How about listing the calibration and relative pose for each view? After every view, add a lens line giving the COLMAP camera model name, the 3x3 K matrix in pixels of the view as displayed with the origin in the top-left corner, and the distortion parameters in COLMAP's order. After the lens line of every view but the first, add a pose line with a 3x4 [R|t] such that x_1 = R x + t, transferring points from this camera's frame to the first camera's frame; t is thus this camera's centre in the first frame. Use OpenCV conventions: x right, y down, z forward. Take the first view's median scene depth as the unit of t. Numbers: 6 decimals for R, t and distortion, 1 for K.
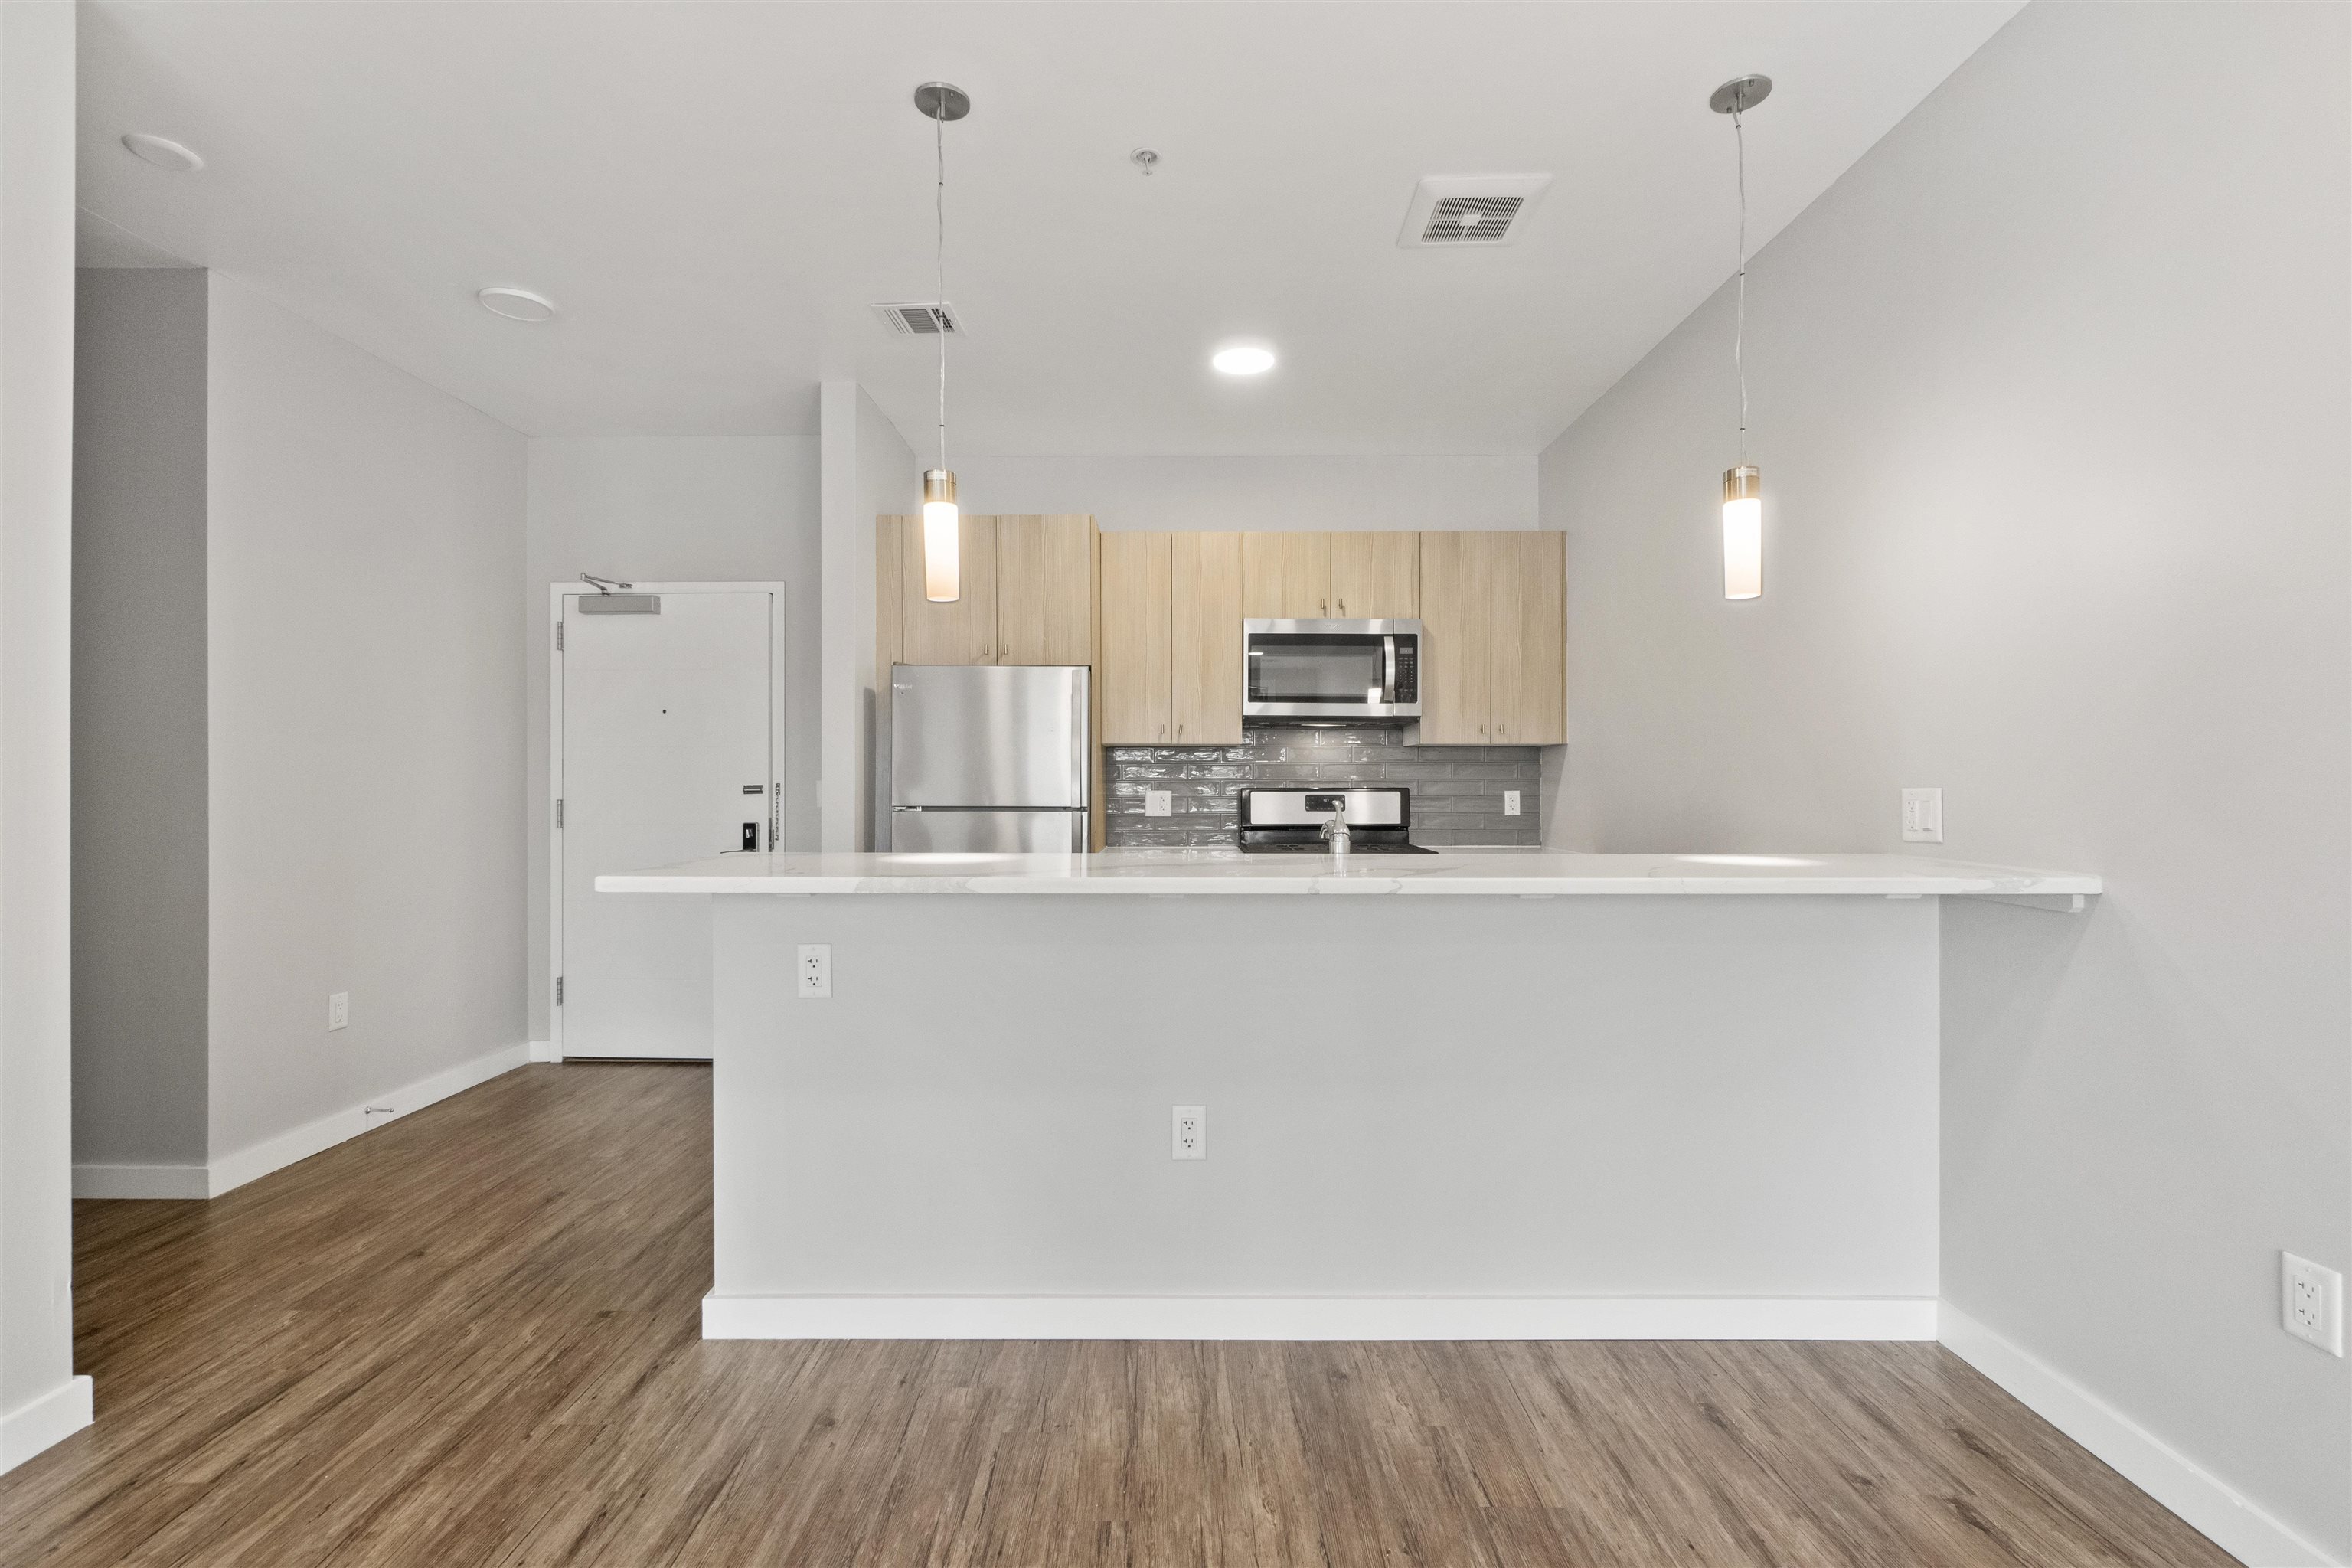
lens RADIAL K [[1024.1, 0, 1170.2], [0, 1024.1, 777.9], [0, 0, 1]] dist [0.002605, 0.000162]
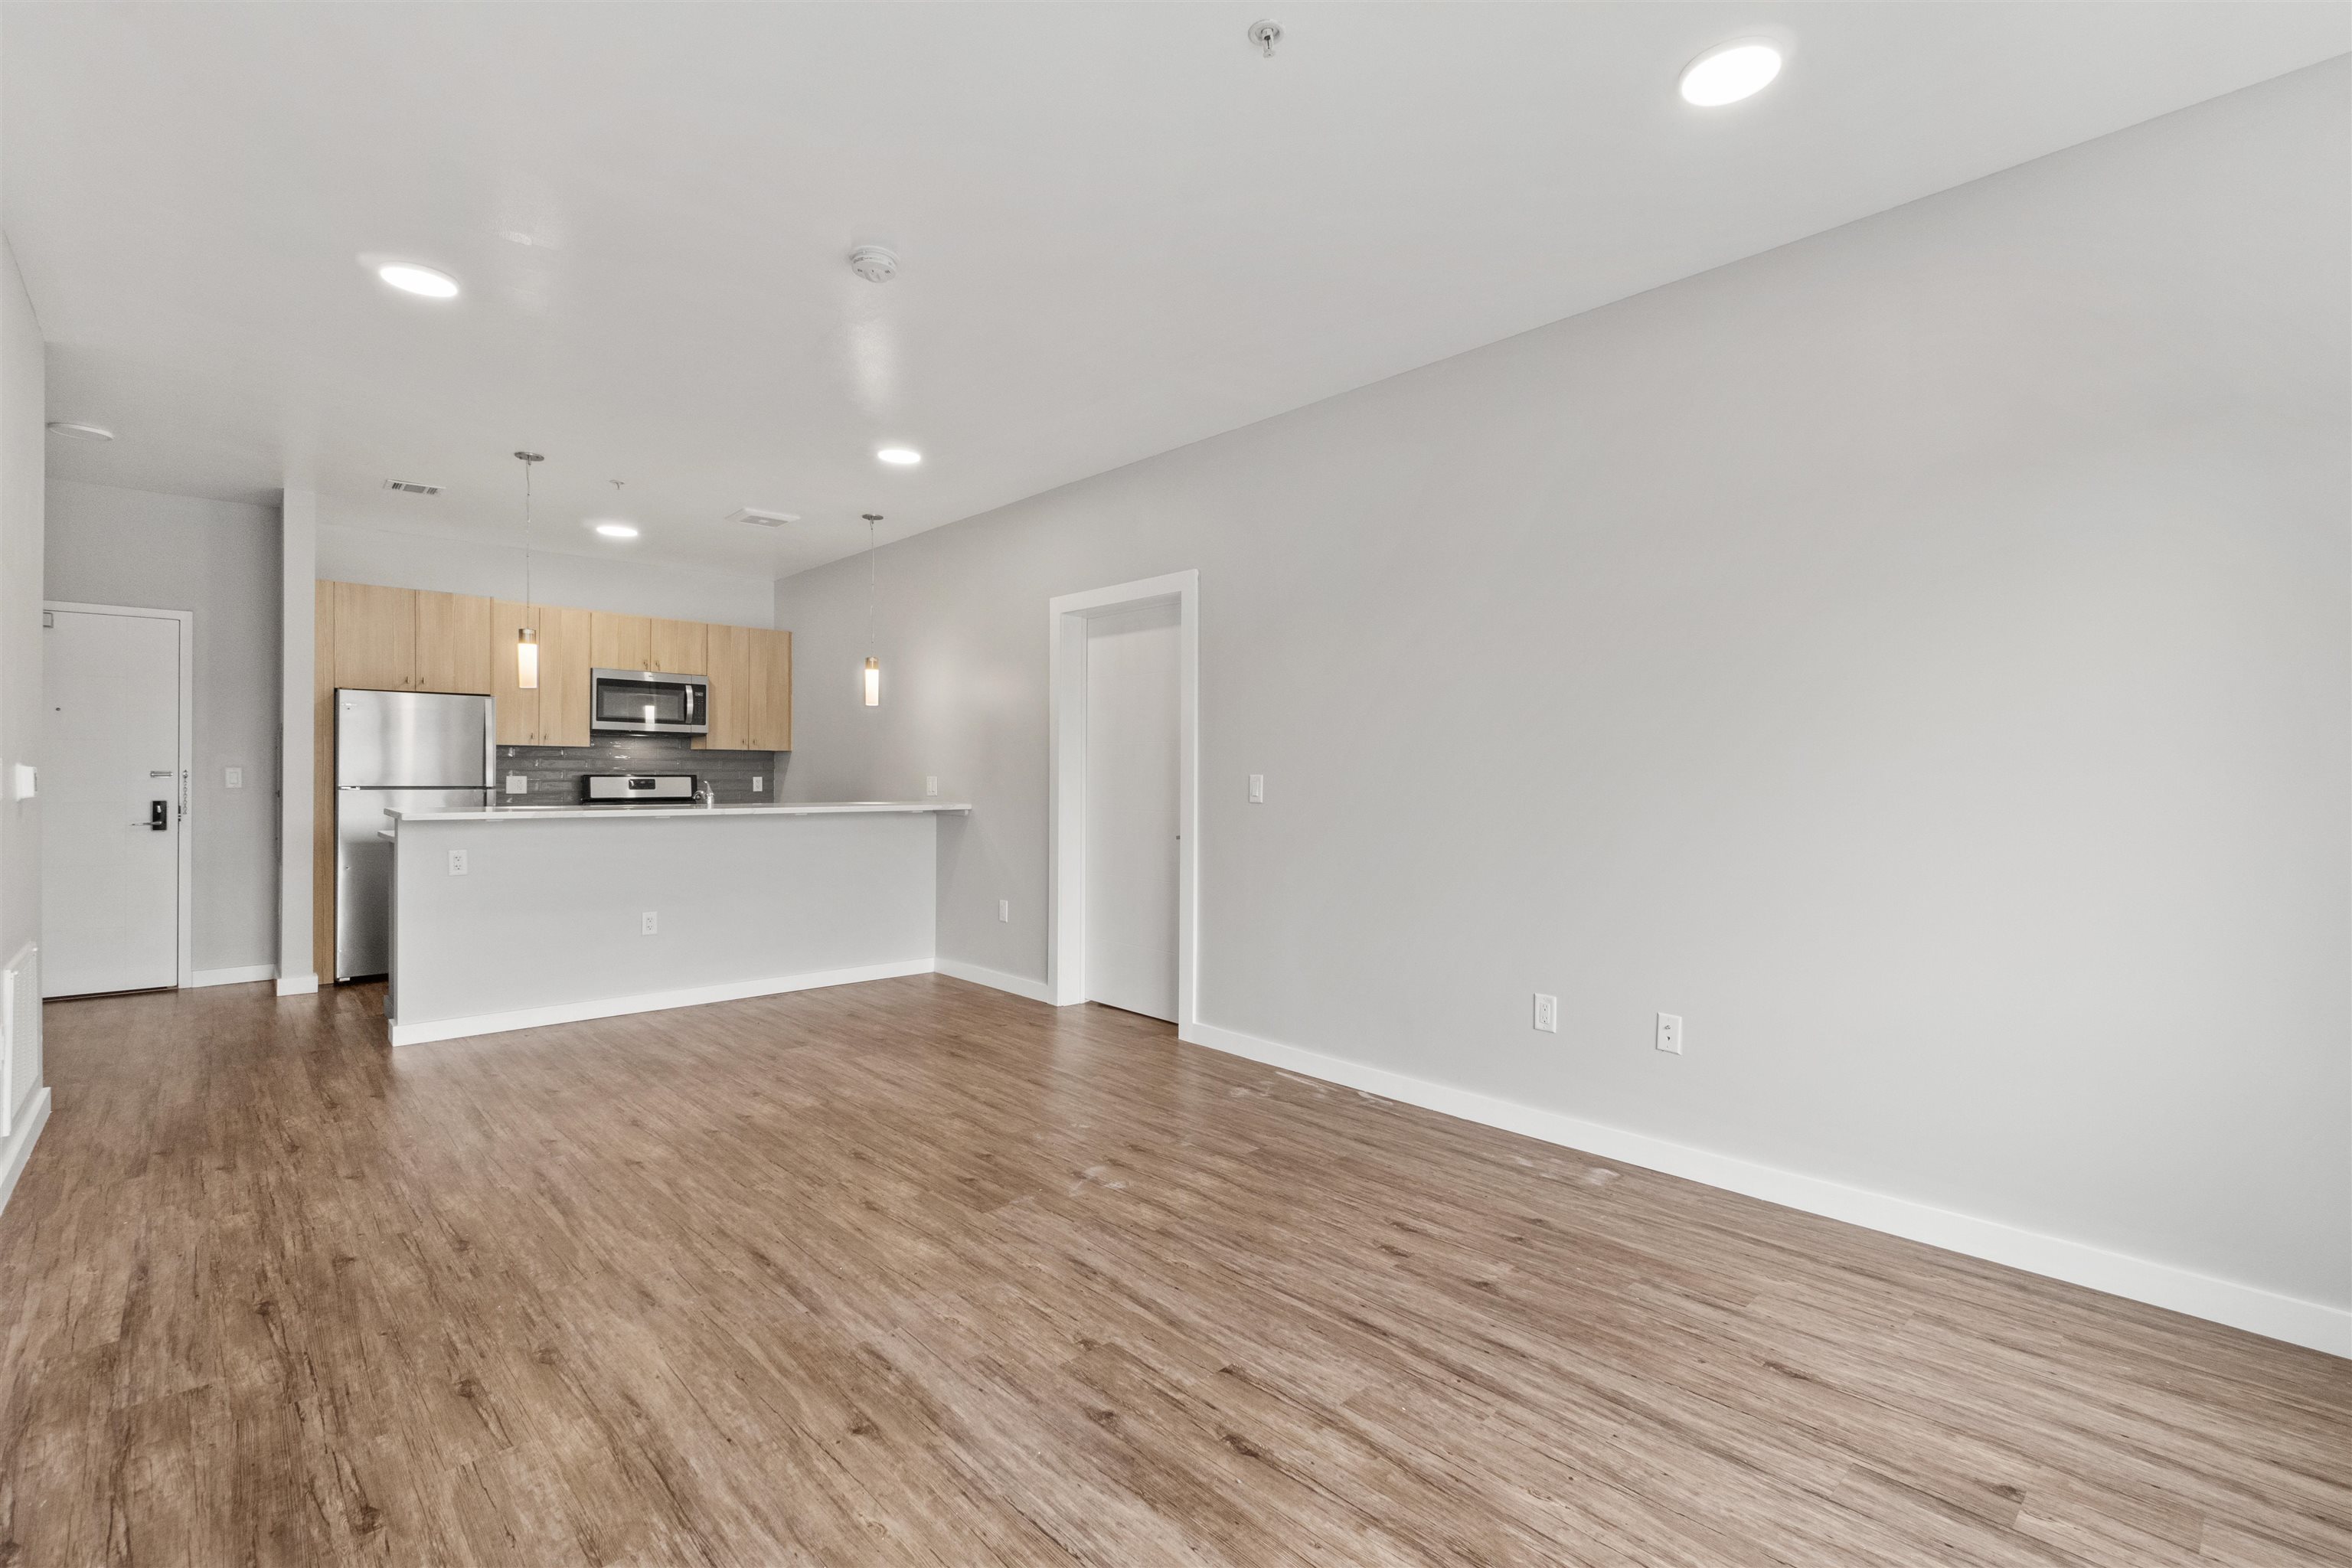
lens RADIAL K [[1024.1, 0, 1170.2], [0, 1024.1, 777.9], [0, 0, 1]] dist [0.002605, 0.000162]
pose [[0.722871, 0.002159, 0.690980, -0.377022], [-0.011183, 0.999901, 0.008575, -0.008771], [-0.690893, -0.013926, 0.722823, -0.765043]]
